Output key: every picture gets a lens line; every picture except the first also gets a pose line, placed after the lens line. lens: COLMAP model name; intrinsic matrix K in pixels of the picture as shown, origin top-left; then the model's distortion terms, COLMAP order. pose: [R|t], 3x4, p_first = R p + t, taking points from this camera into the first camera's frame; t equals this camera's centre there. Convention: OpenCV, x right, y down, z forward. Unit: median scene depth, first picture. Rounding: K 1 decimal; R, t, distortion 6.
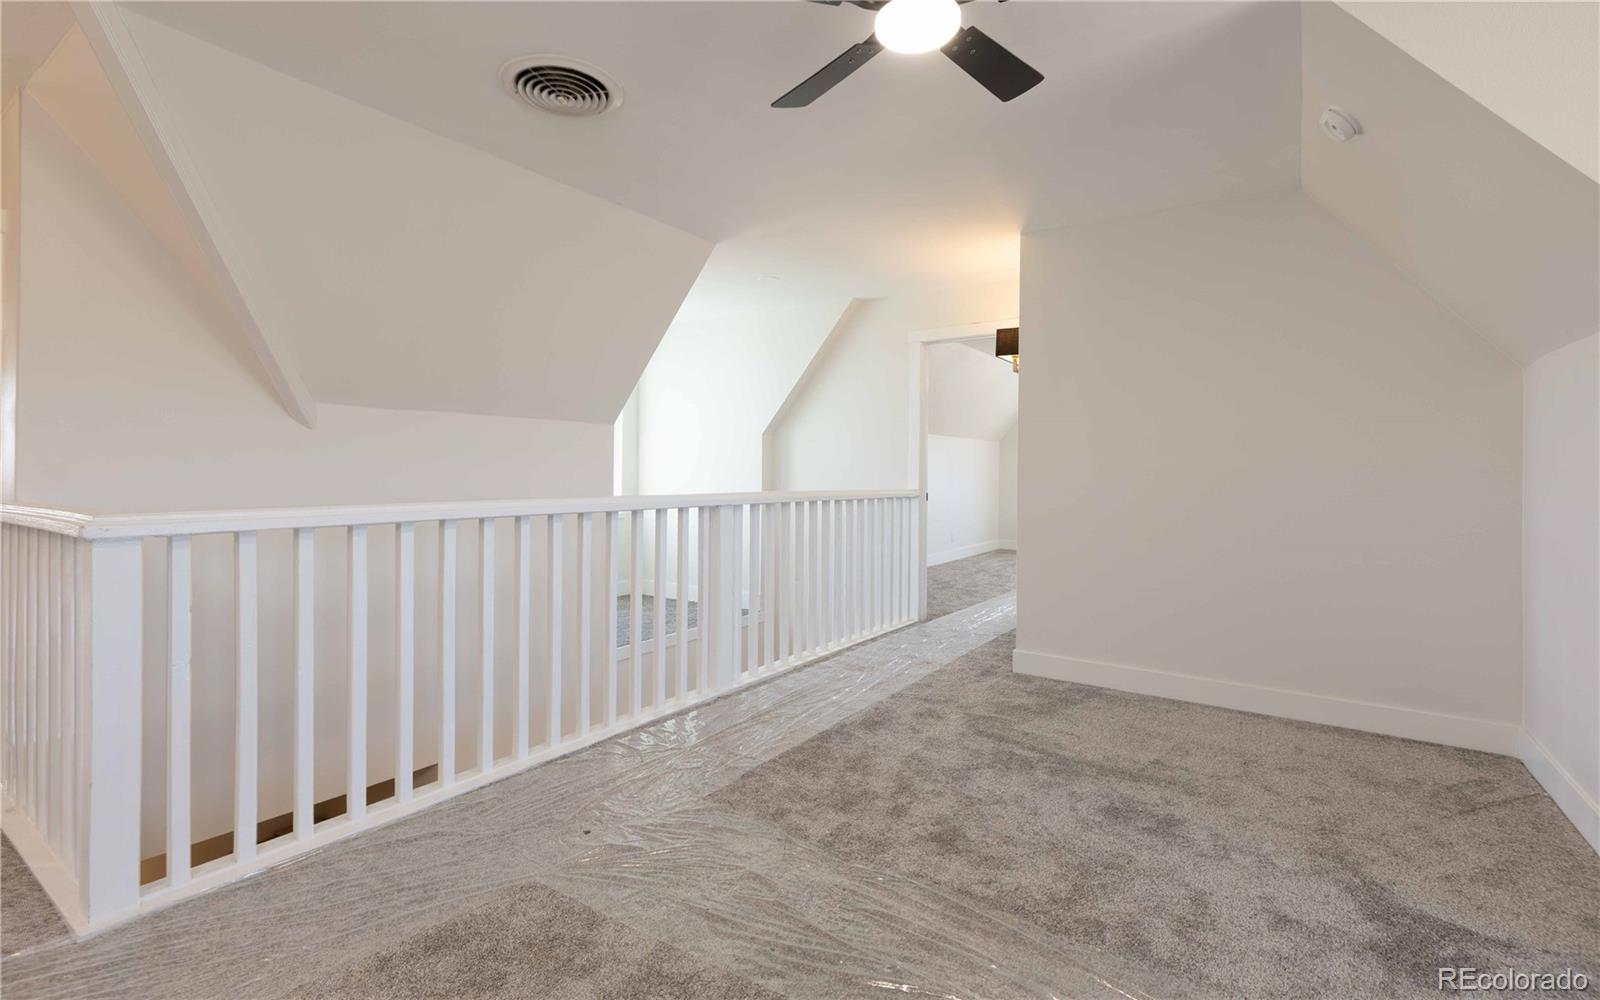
lens RADIAL K [[728.5, 0, 801.5], [0, 728.5, 451.5], [0, 0, 1]] dist [0.003767, -0.003483]
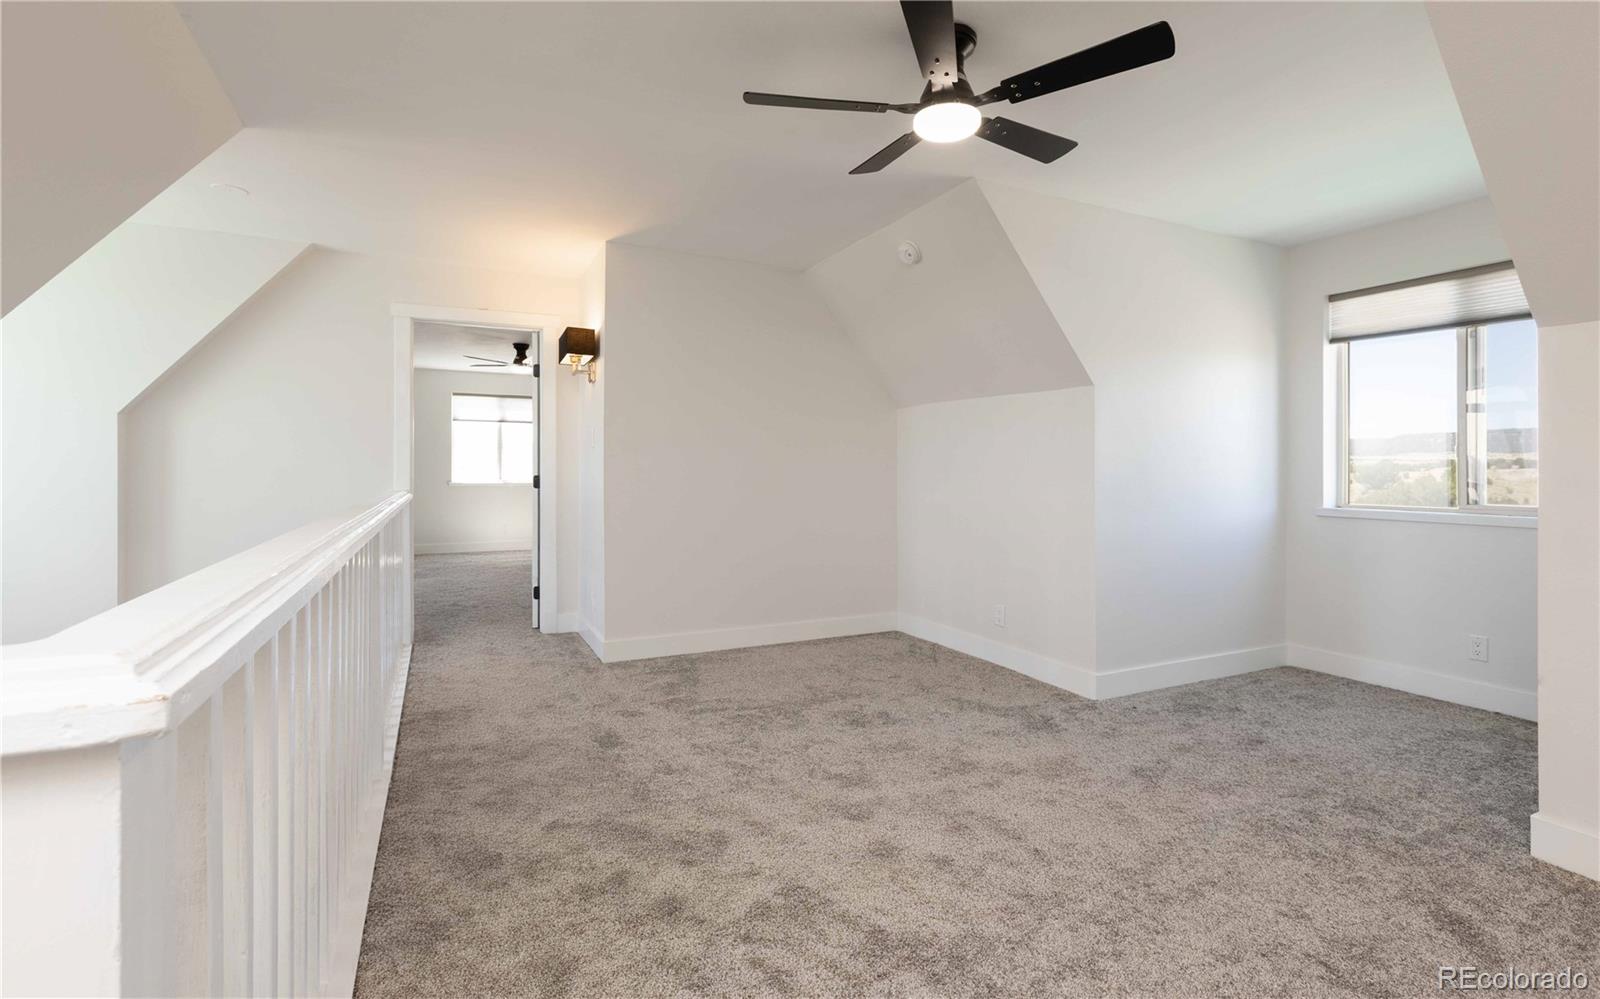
lens RADIAL K [[728.5, 0, 801.5], [0, 728.5, 451.0], [0, 0, 1]] dist [0.003767, -0.003483]
pose [[0.500386, 0.000232, 0.865802, -0.681830], [-0.022921, 0.999653, 0.012979, -0.030029], [-0.865499, -0.026340, 0.500218, 0.342726]]
